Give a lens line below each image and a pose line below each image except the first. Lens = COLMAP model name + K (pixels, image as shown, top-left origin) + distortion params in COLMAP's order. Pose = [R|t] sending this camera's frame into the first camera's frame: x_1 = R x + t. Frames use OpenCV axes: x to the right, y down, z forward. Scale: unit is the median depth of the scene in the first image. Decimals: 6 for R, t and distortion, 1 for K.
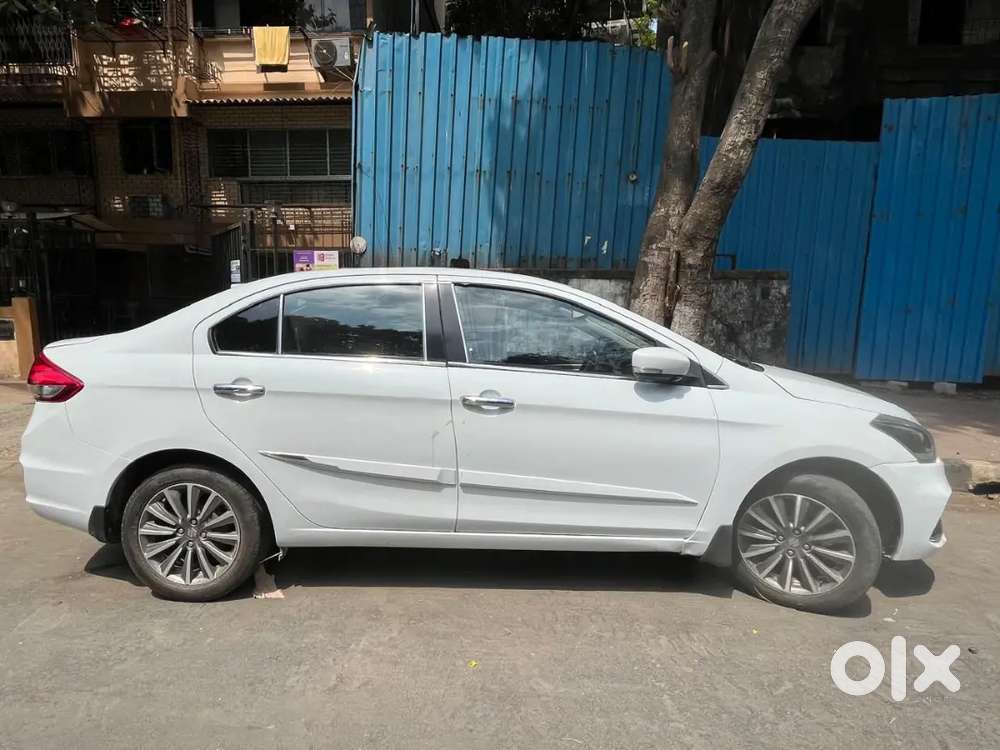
lens RADIAL K [[555.2, 0, 493.4], [0, 555.2, 374.6], [0, 0, 1]] dist [0.002999, 0.000726]
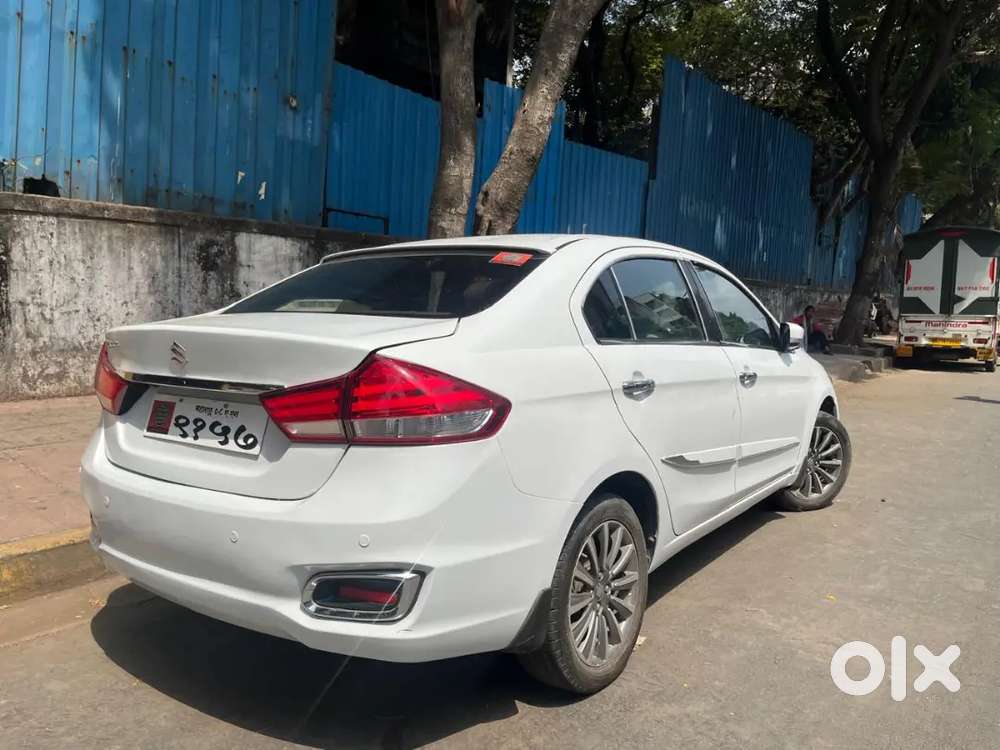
lens RADIAL K [[776.0, 0, 504.6], [0, 776.0, 371.5], [0, 0, 1]] dist [0.059823, -0.090449]
pose [[0.559684, -0.073011, 0.825484, -1.417227], [0.066355, 0.996861, 0.043179, -0.052573], [-0.826045, 0.030609, 0.562772, 0.514210]]
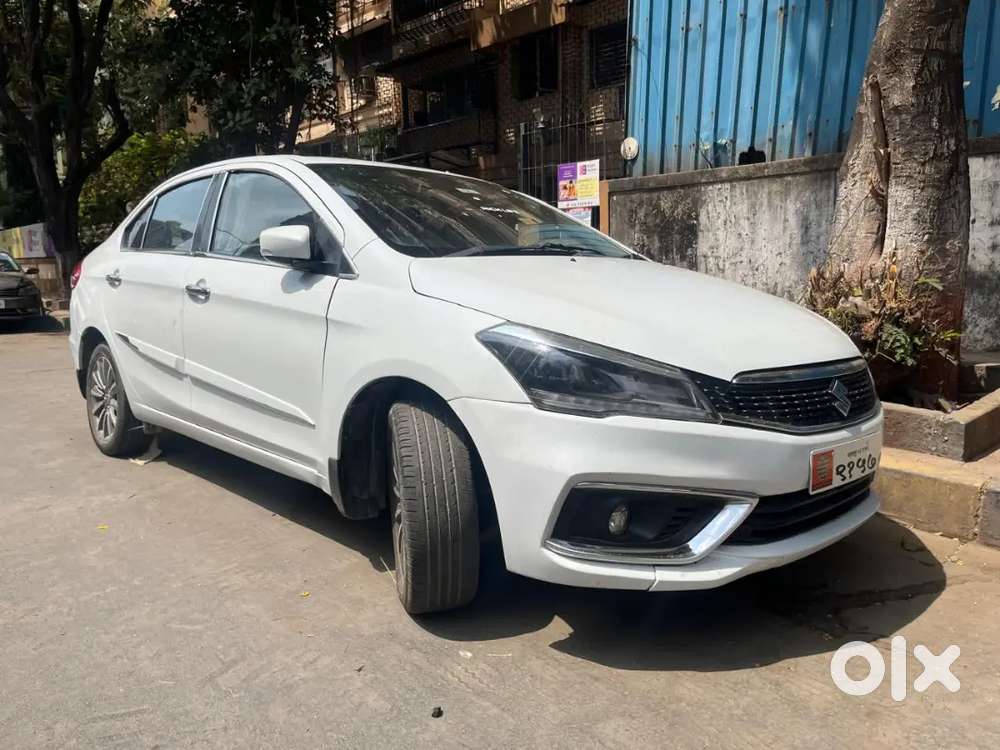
lens RADIAL K [[776.0, 0, 506.6], [0, 776.0, 374.1], [0, 0, 1]] dist [0.059823, -0.090449]
pose [[0.700333, 0.083395, -0.708928, 1.263022], [-0.064255, 0.996485, 0.053746, 0.080440], [0.710919, 0.007912, 0.703230, 0.403397]]
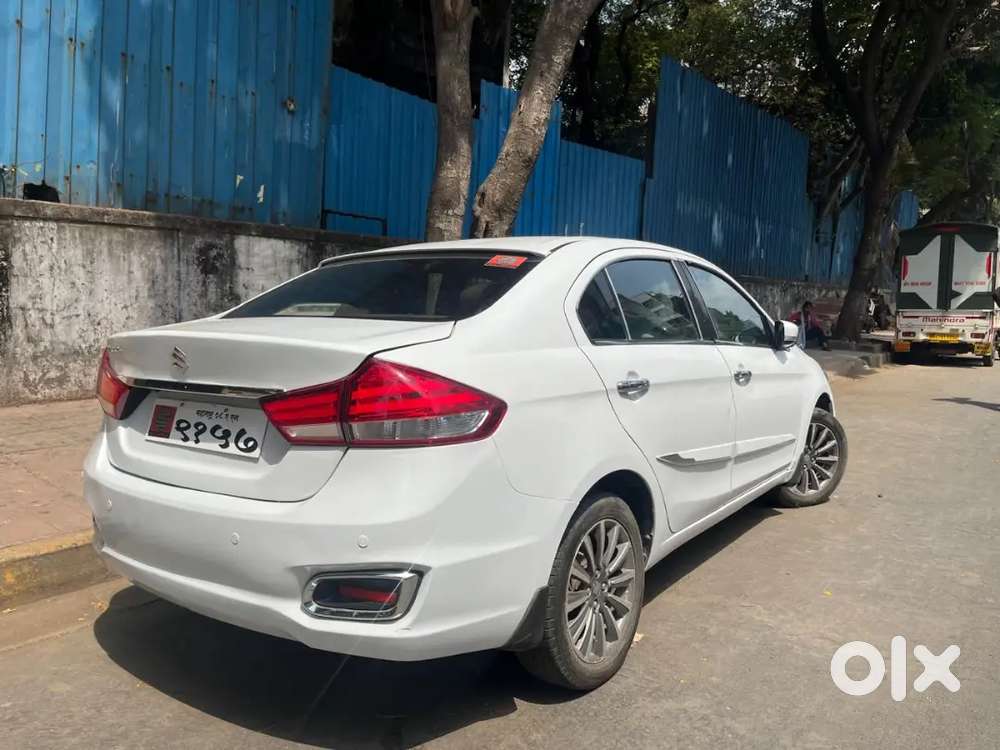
lens RADIAL K [[776.0, 0, 504.9], [0, 776.0, 364.5], [0, 0, 1]] dist [0.059823, -0.090449]
pose [[0.558523, -0.072537, 0.826311, -1.426569], [0.075980, 0.996455, 0.036116, -0.056618], [-0.826002, 0.042611, 0.562055, 0.501496]]
